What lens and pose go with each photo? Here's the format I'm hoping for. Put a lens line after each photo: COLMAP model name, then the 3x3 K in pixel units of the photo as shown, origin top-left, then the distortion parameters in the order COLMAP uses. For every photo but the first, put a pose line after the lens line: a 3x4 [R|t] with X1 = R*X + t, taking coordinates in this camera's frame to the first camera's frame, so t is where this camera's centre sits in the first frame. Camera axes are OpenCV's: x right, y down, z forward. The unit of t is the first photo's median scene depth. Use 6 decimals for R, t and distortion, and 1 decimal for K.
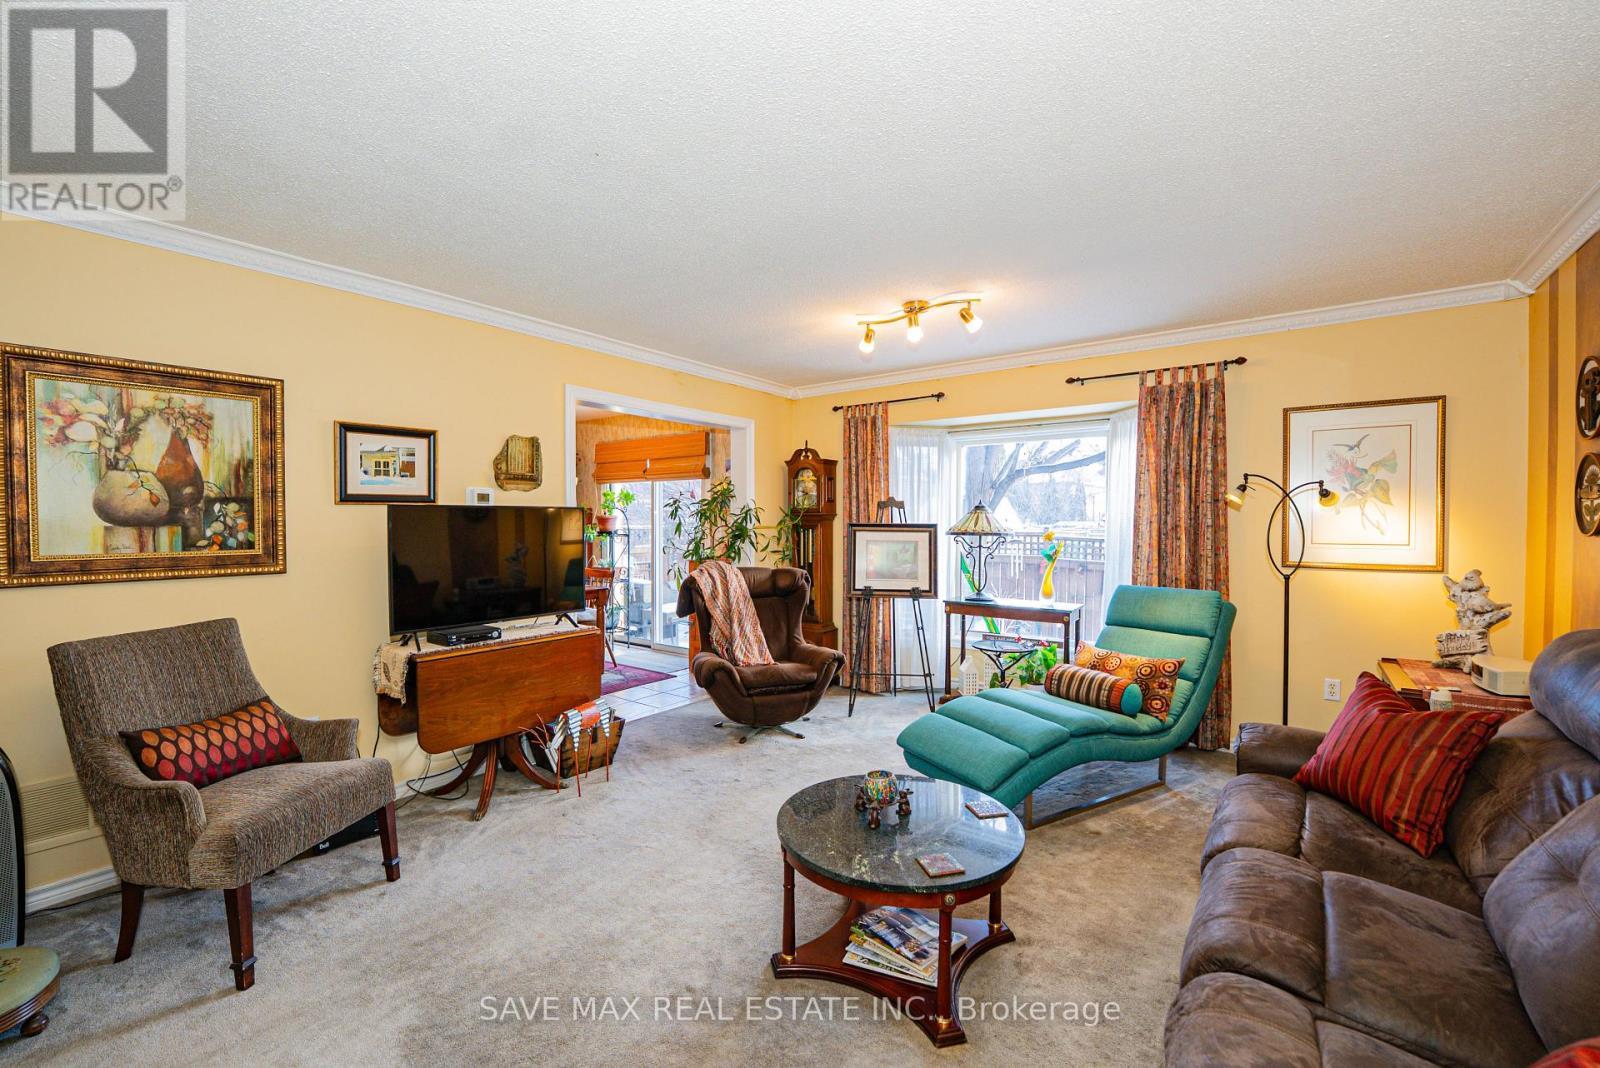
lens RADIAL K [[661.8, 0, 800.0], [0, 661.8, 534.0], [0, 0, 1]] dist [-0.027478, 0.000554]
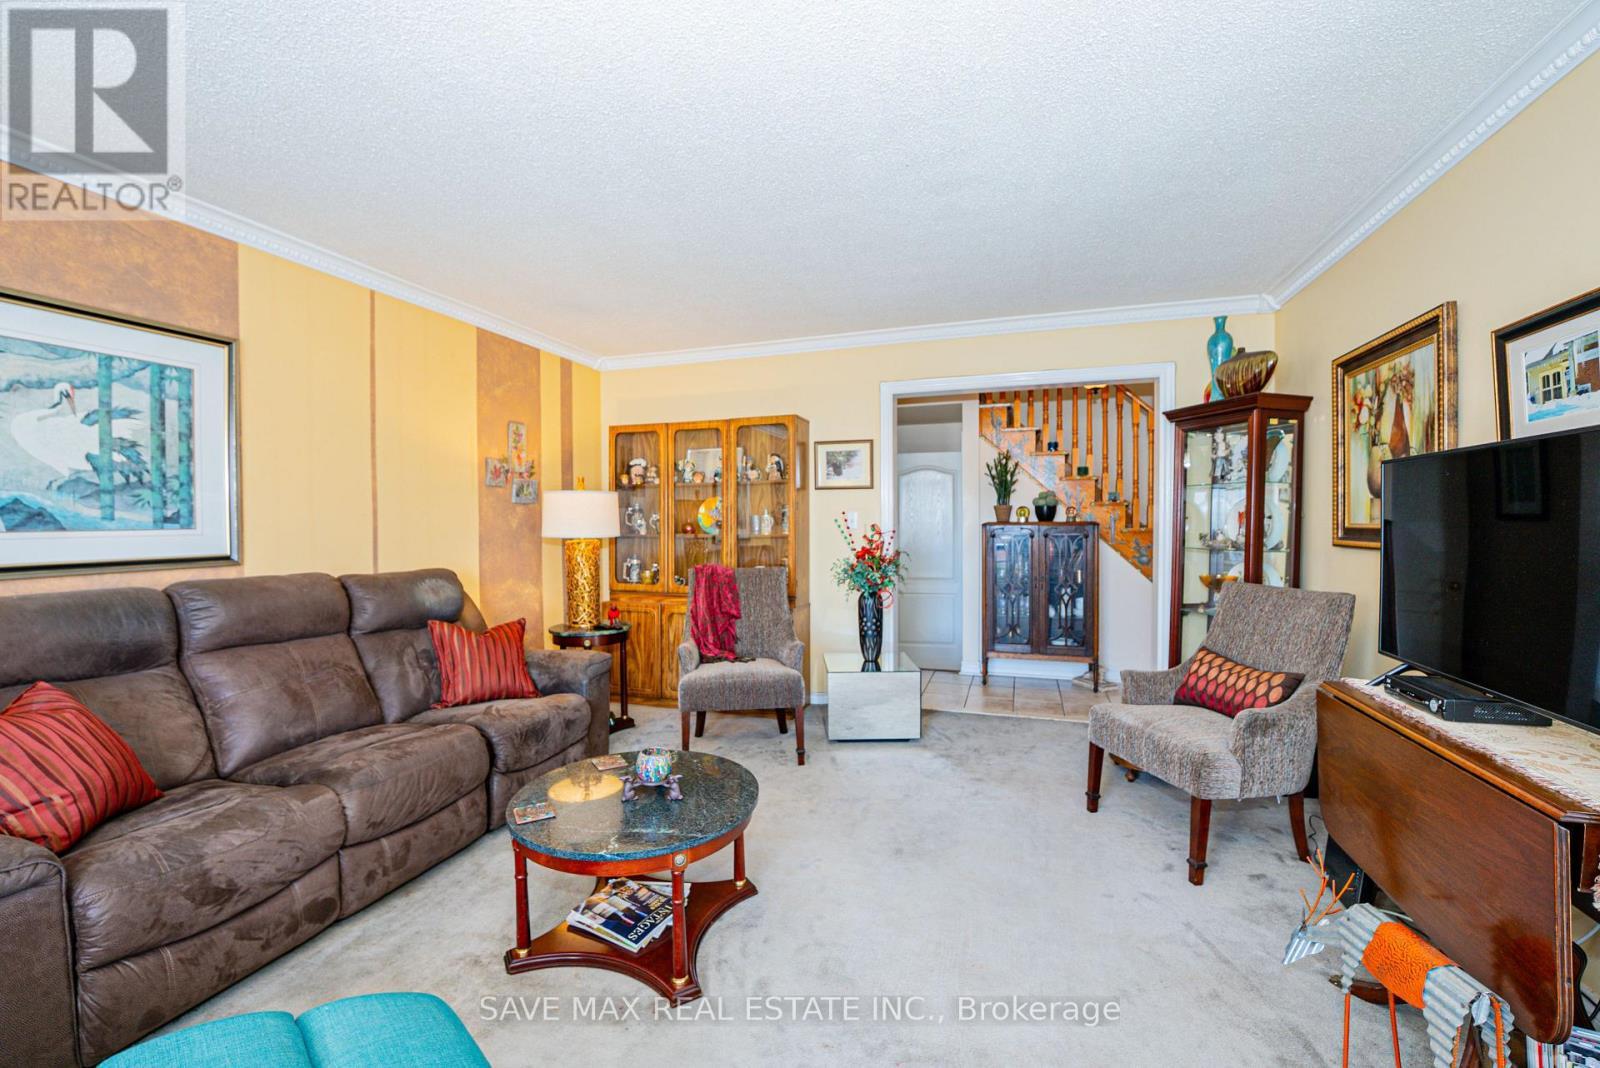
lens RADIAL K [[655.3, 0, 800.0], [0, 655.3, 534.0], [0, 0, 1]] dist [-0.026068, 0.000695]
pose [[-0.946670, 0.014520, -0.321879, 0.117543], [0.001109, 0.999125, 0.041811, 0.002220], [0.322204, 0.039225, -0.945857, 1.031866]]
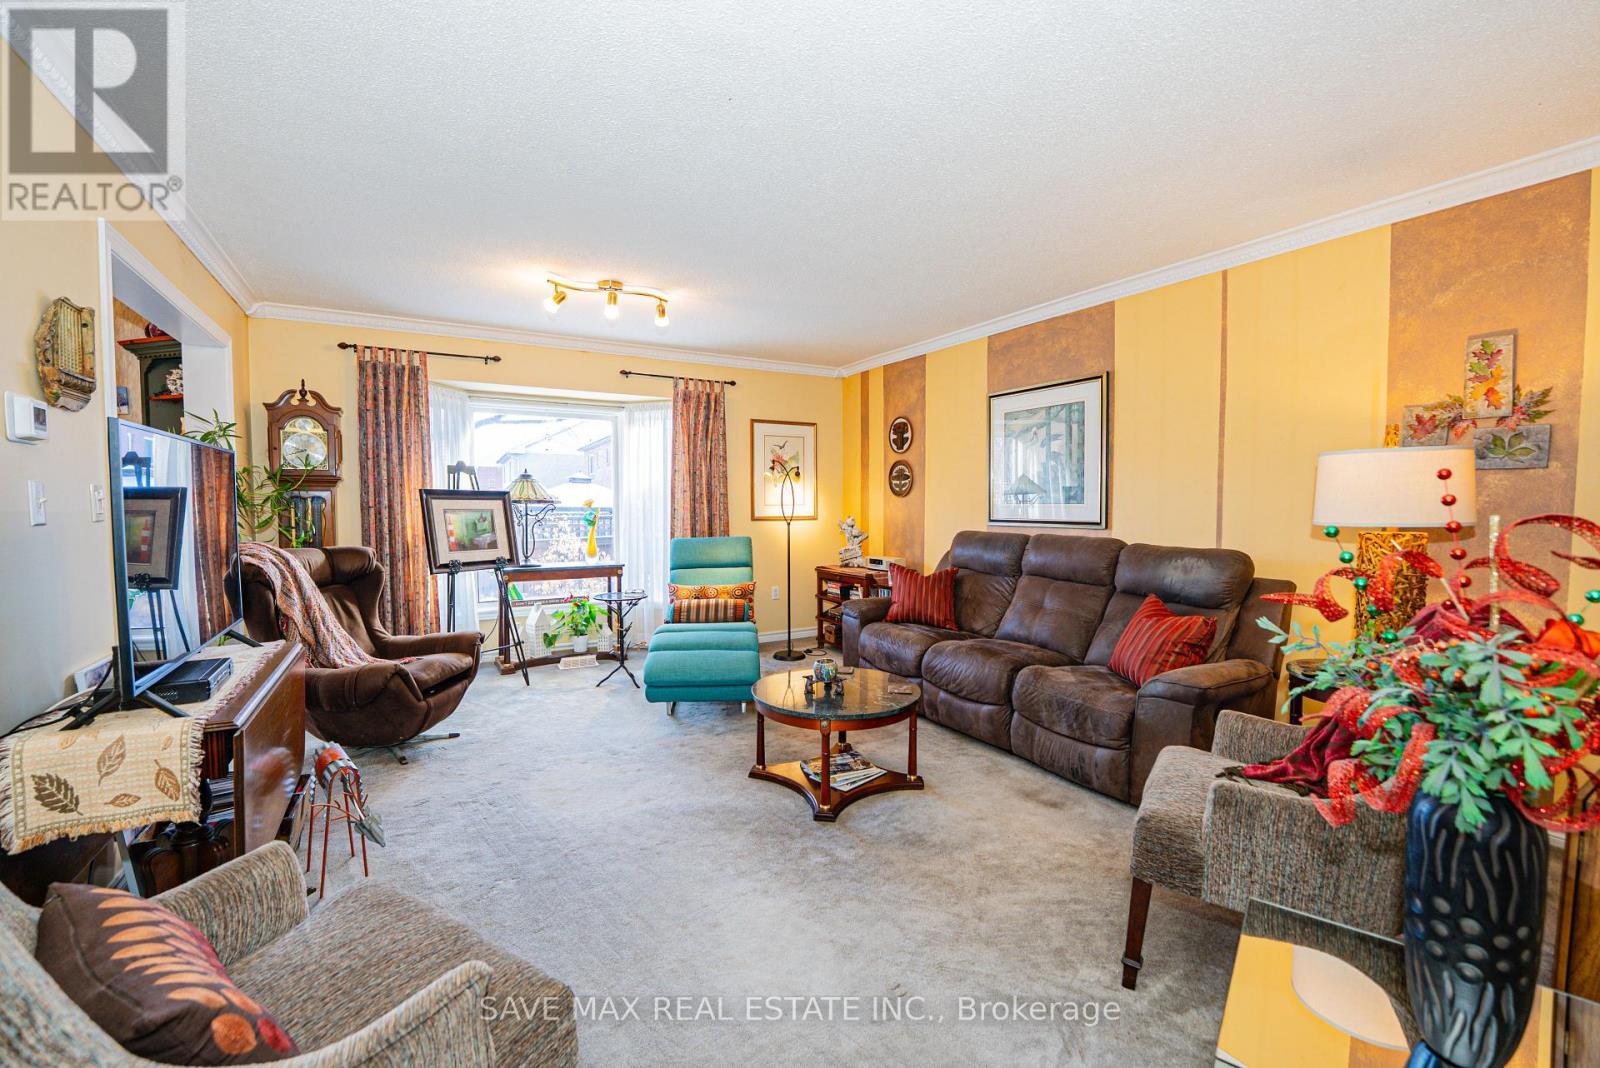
lens RADIAL K [[655.3, 0, 800.0], [0, 655.3, 534.0], [0, 0, 1]] dist [-0.026068, 0.000695]
pose [[0.375308, -0.044563, 0.925828, -0.616242], [0.020091, 0.999000, 0.039941, 0.020845], [-0.926682, 0.003611, 0.375828, 0.272005]]
